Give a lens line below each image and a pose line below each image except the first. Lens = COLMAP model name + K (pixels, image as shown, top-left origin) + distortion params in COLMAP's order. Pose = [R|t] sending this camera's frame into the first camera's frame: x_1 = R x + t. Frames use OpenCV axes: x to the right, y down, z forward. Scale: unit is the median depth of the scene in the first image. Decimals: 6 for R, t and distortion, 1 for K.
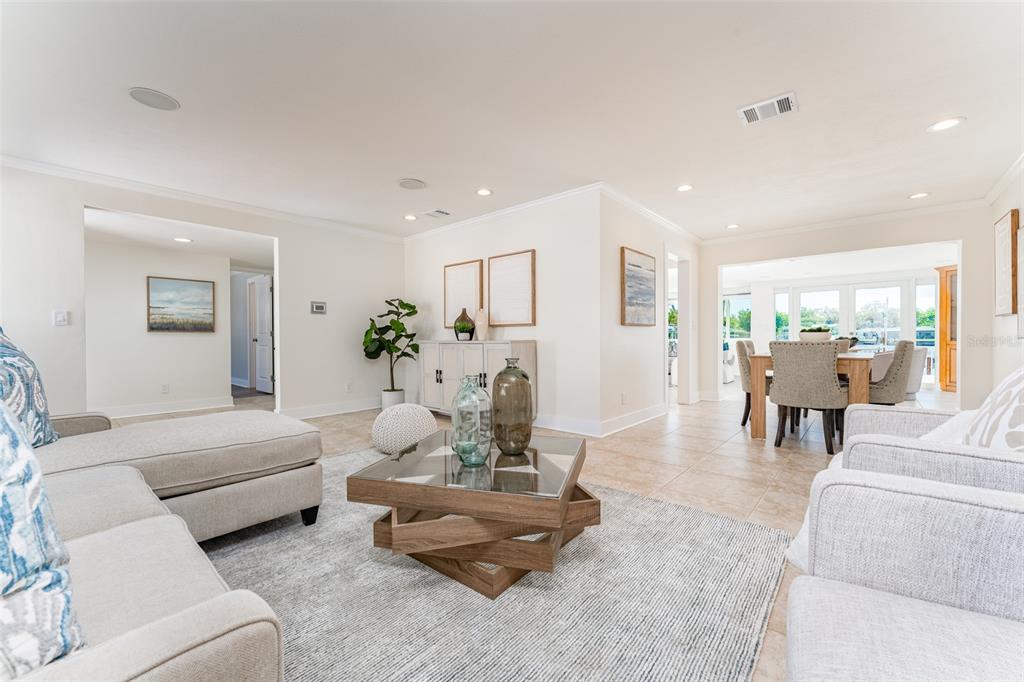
lens RADIAL K [[411.3, 0, 508.2], [0, 411.3, 339.6], [0, 0, 1]] dist [-0.001543, 0.000009]
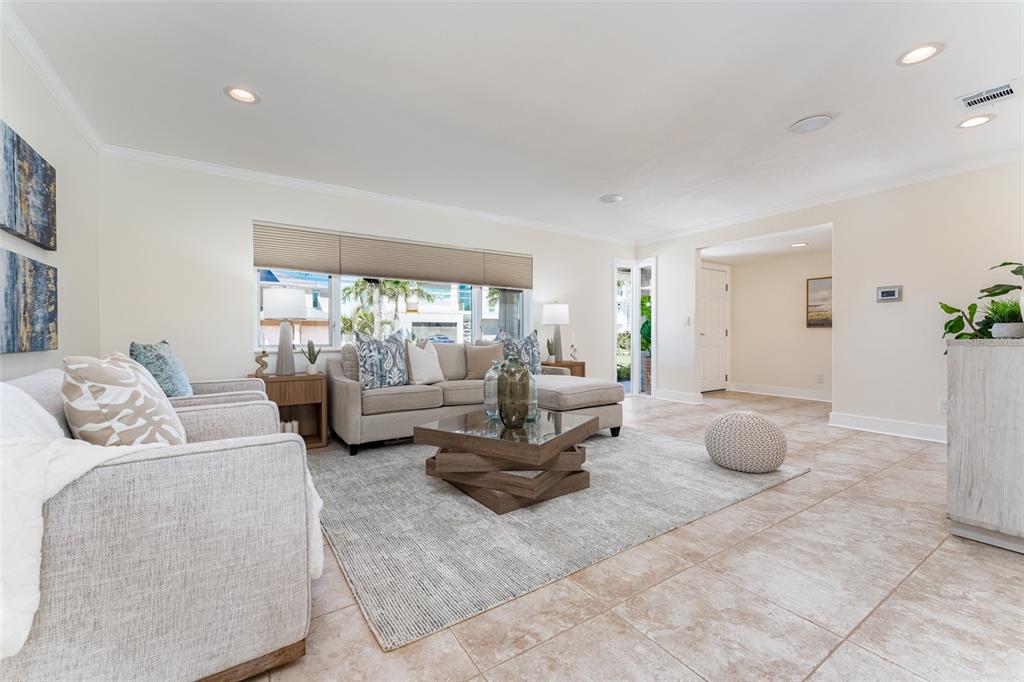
lens RADIAL K [[411.3, 0, 506.2], [0, 411.3, 338.5], [0, 0, 1]] dist [-0.001543, 0.000009]
pose [[-0.278656, 0.013344, -0.960298, 0.485852], [-0.001874, 0.999894, 0.014438, -0.003249], [0.960389, 0.005823, -0.278601, 0.530938]]
